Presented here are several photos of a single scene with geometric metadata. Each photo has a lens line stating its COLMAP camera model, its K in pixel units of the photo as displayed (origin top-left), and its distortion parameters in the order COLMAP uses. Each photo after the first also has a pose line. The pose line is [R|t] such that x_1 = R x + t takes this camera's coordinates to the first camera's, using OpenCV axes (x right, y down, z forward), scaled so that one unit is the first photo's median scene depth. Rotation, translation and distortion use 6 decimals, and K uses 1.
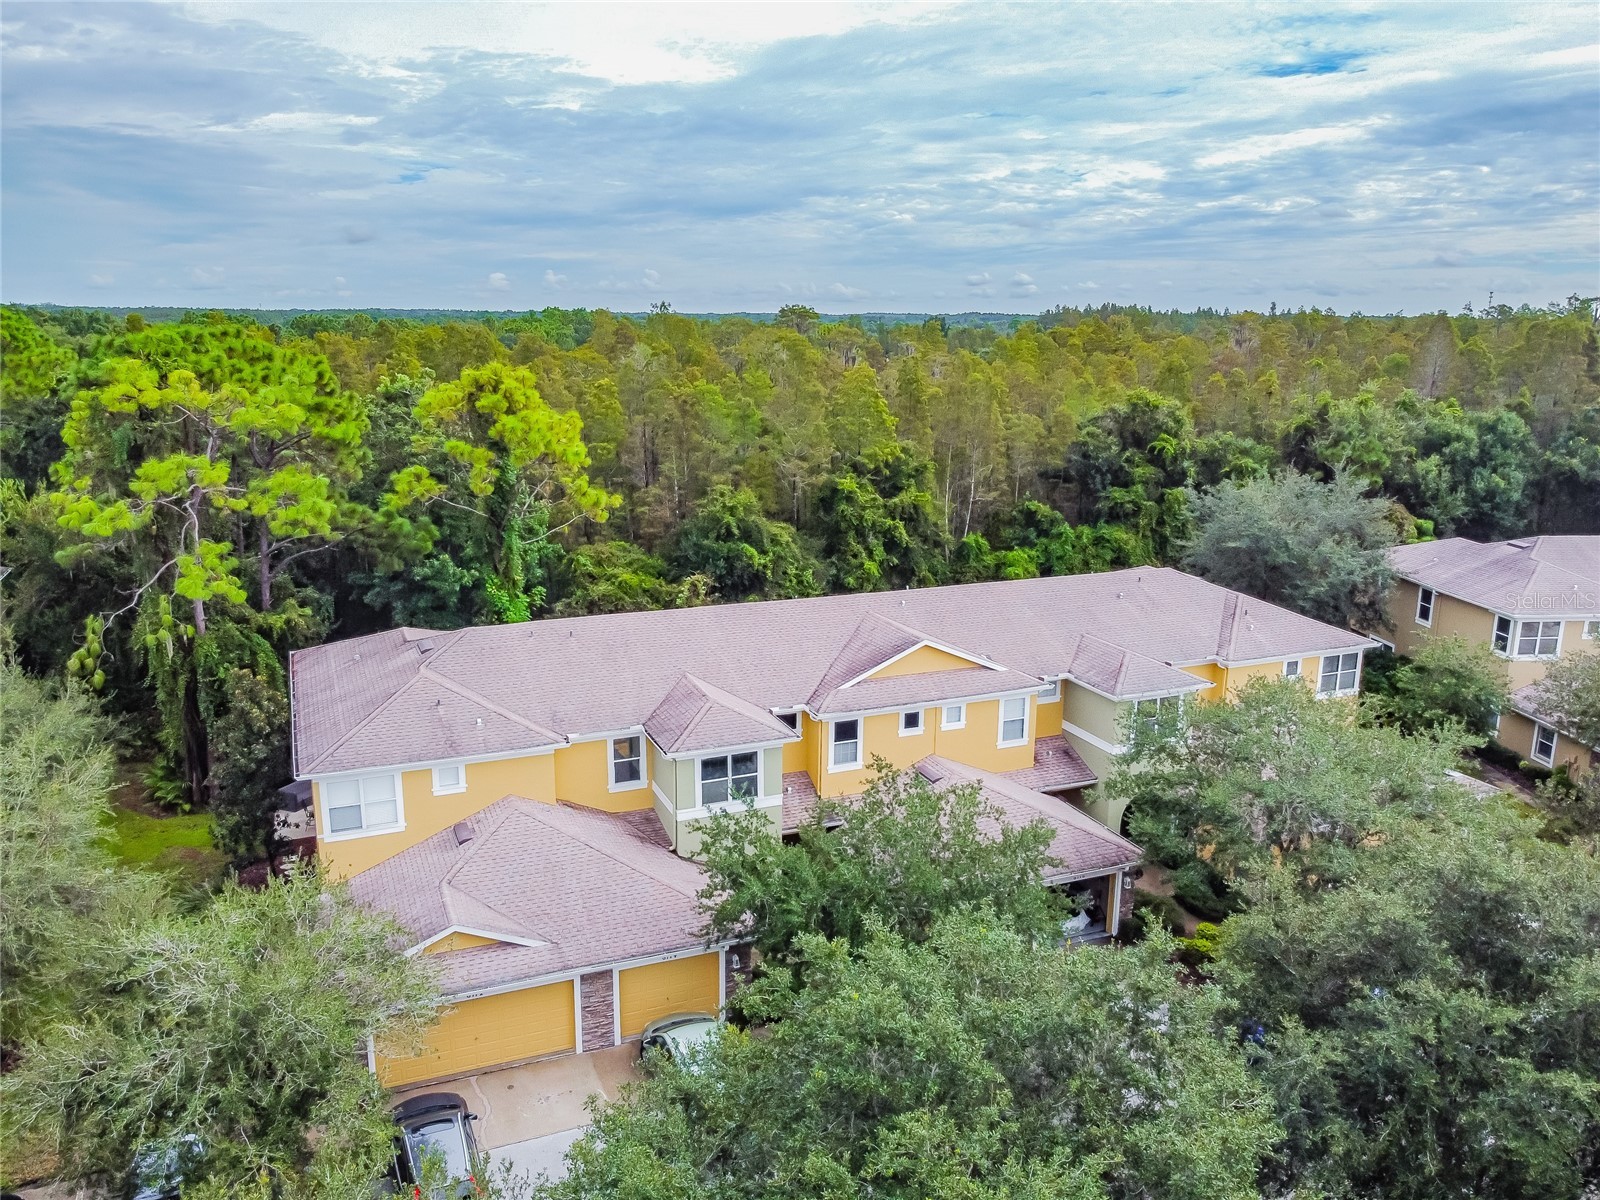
lens RADIAL K [[1210.8, 0, 795.4], [0, 1210.8, 615.9], [0, 0, 1]] dist [0.007304, -0.015886]
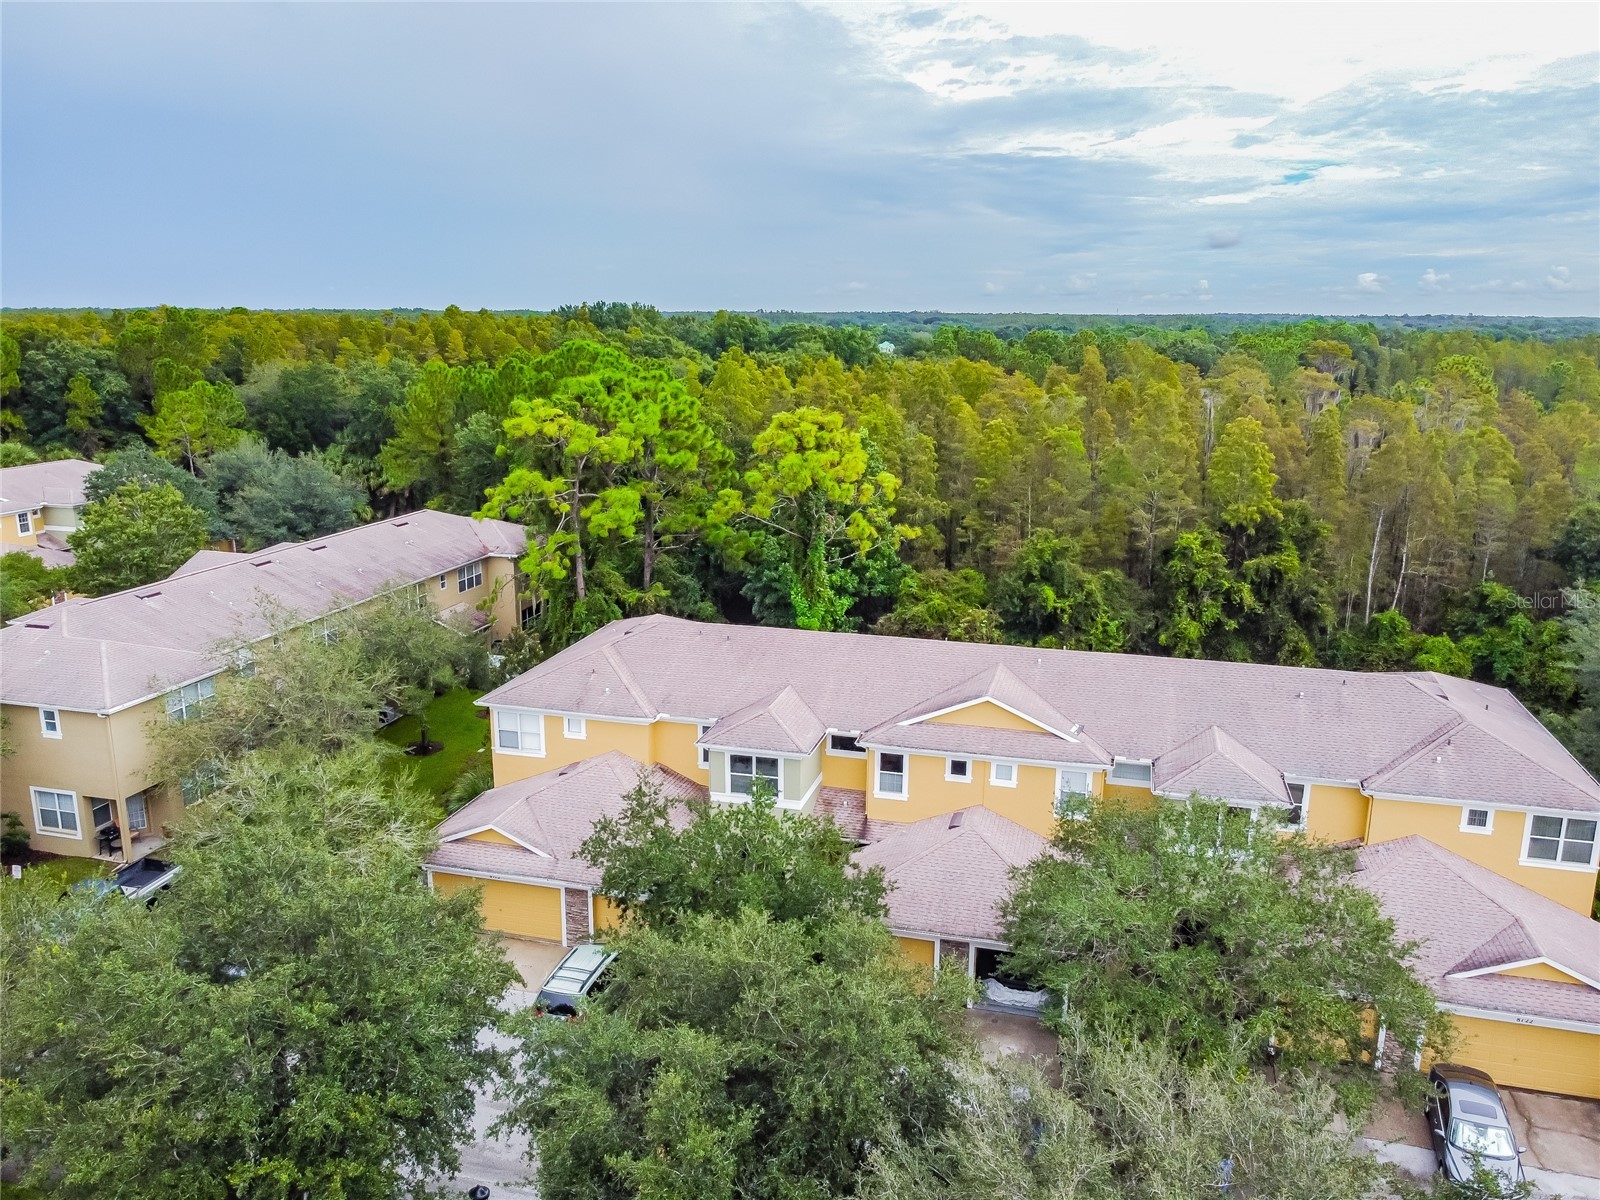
lens RADIAL K [[1210.8, 0, 802.3], [0, 1210.8, 601.3], [0, 0, 1]] dist [0.007304, -0.015886]
pose [[0.790736, 0.138169, -0.596360, 0.531319], [-0.146672, 0.988581, 0.034563, -0.066191], [0.594326, 0.060140, 0.801973, 0.050225]]
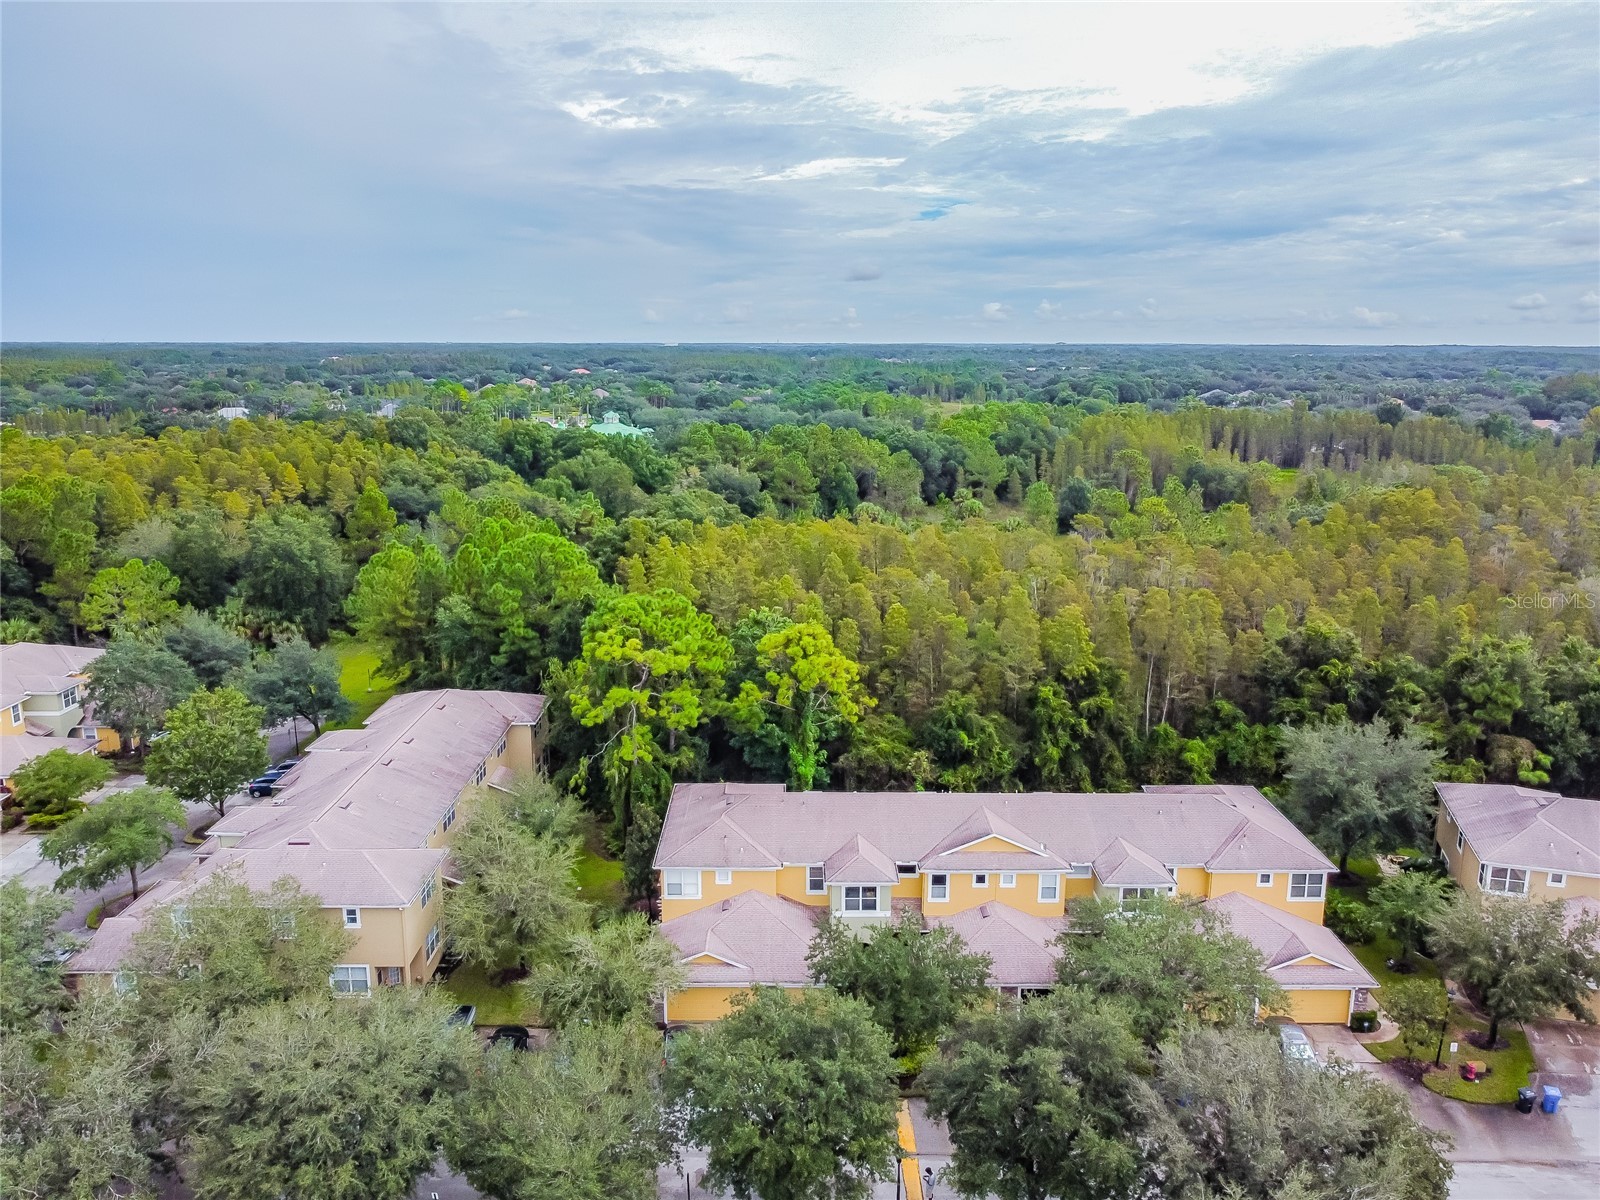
lens RADIAL K [[1210.8, 0, 803.3], [0, 1210.8, 606.5], [0, 0, 1]] dist [0.007304, -0.015886]
pose [[0.925692, 0.078084, -0.370131, 0.420005], [-0.089124, 0.995938, -0.012791, -0.229671], [0.367629, 0.044828, 0.928891, -0.647034]]
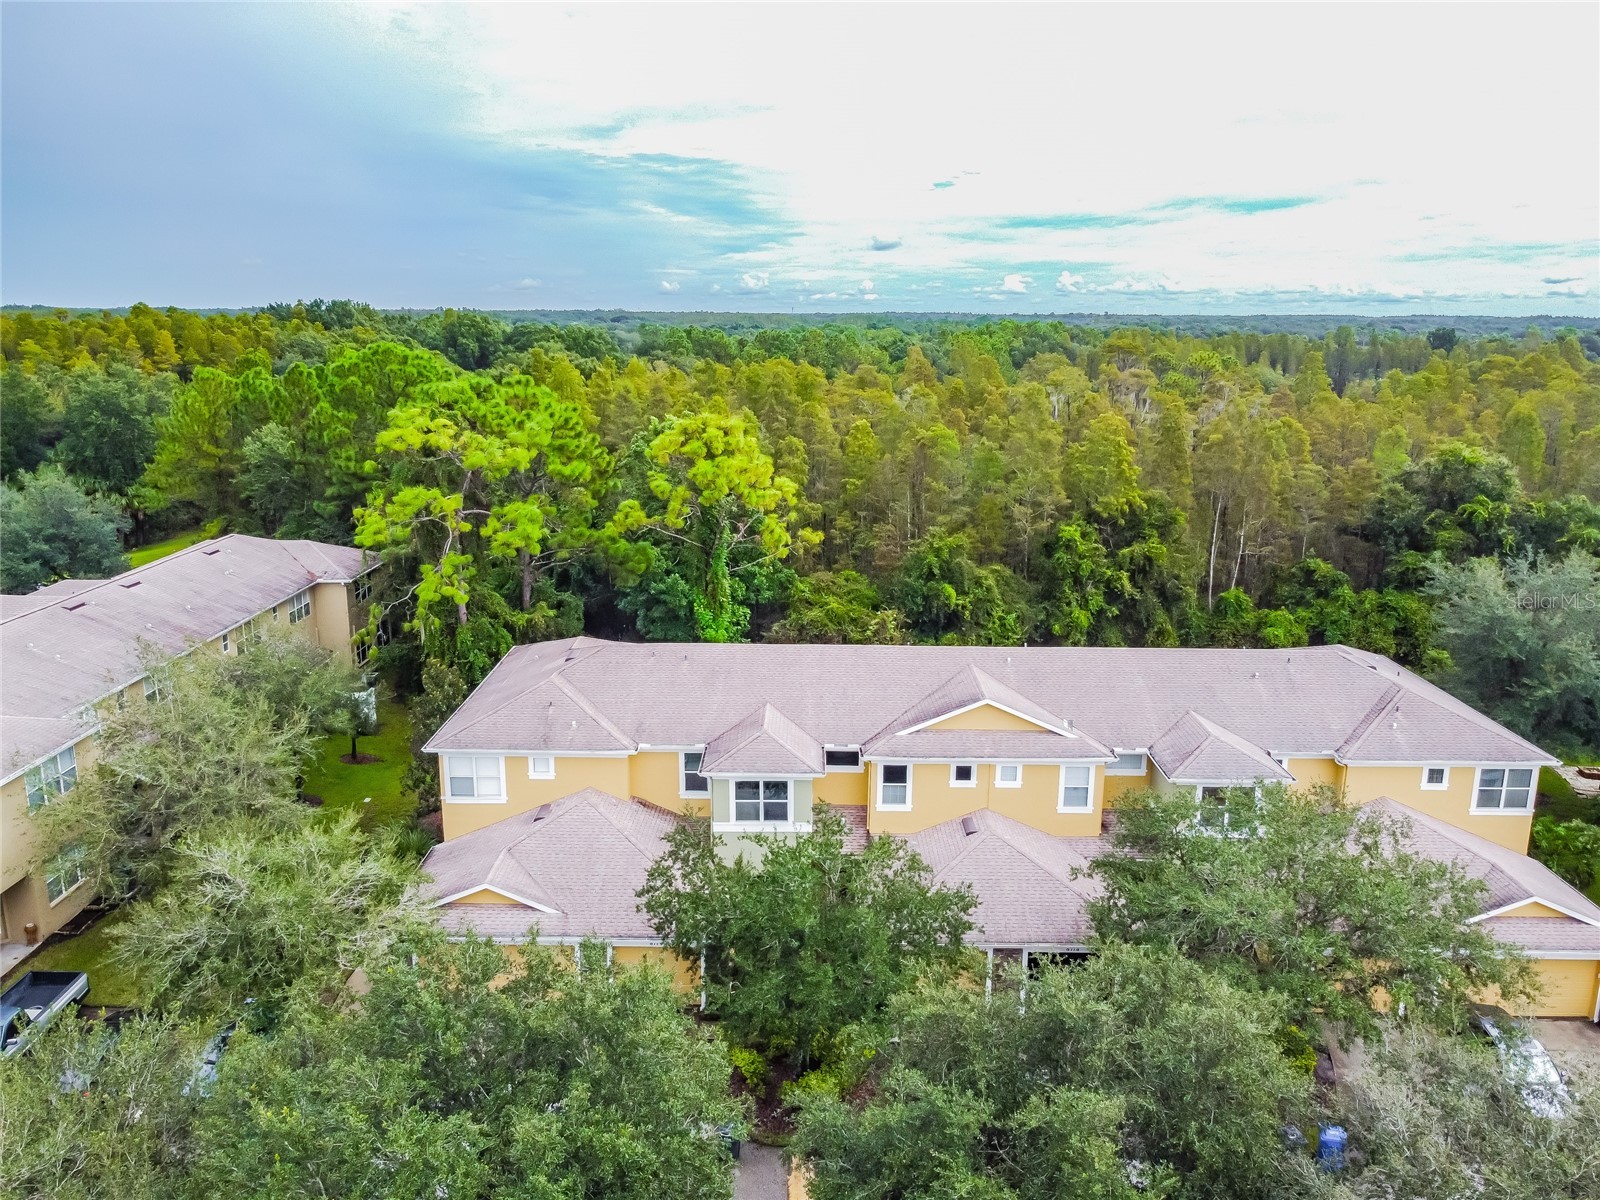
lens RADIAL K [[1210.8, 0, 800.0], [0, 1210.8, 603.3], [0, 0, 1]] dist [0.007304, -0.015886]
pose [[0.919698, 0.090035, -0.382165, 0.314230], [-0.094209, 0.995522, 0.007819, -0.049727], [0.381157, 0.028812, 0.924061, -0.031420]]
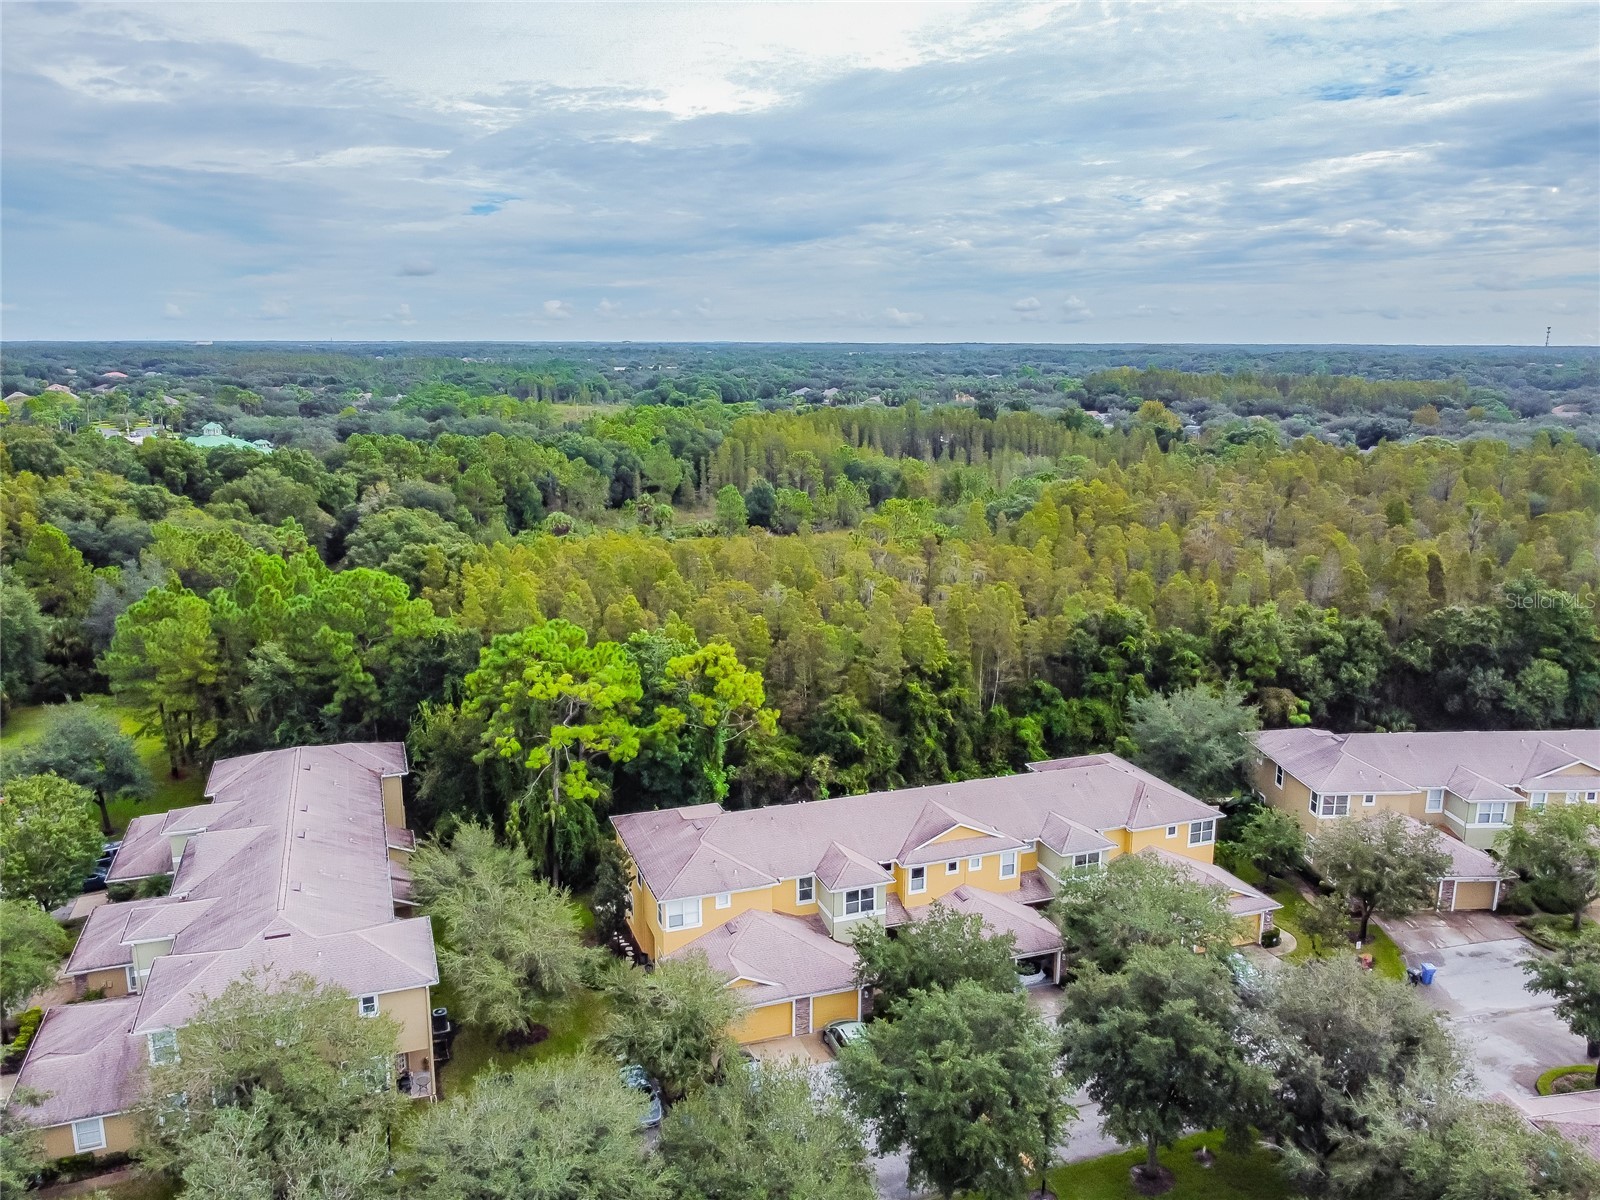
lens RADIAL K [[1210.8, 0, 802.1], [0, 1210.8, 602.9], [0, 0, 1]] dist [0.007304, -0.015886]
pose [[0.999200, 0.006497, -0.039467, -0.058189], [-0.007707, 0.999502, -0.030594, -0.233832], [0.039249, 0.030874, 0.998752, -0.800701]]
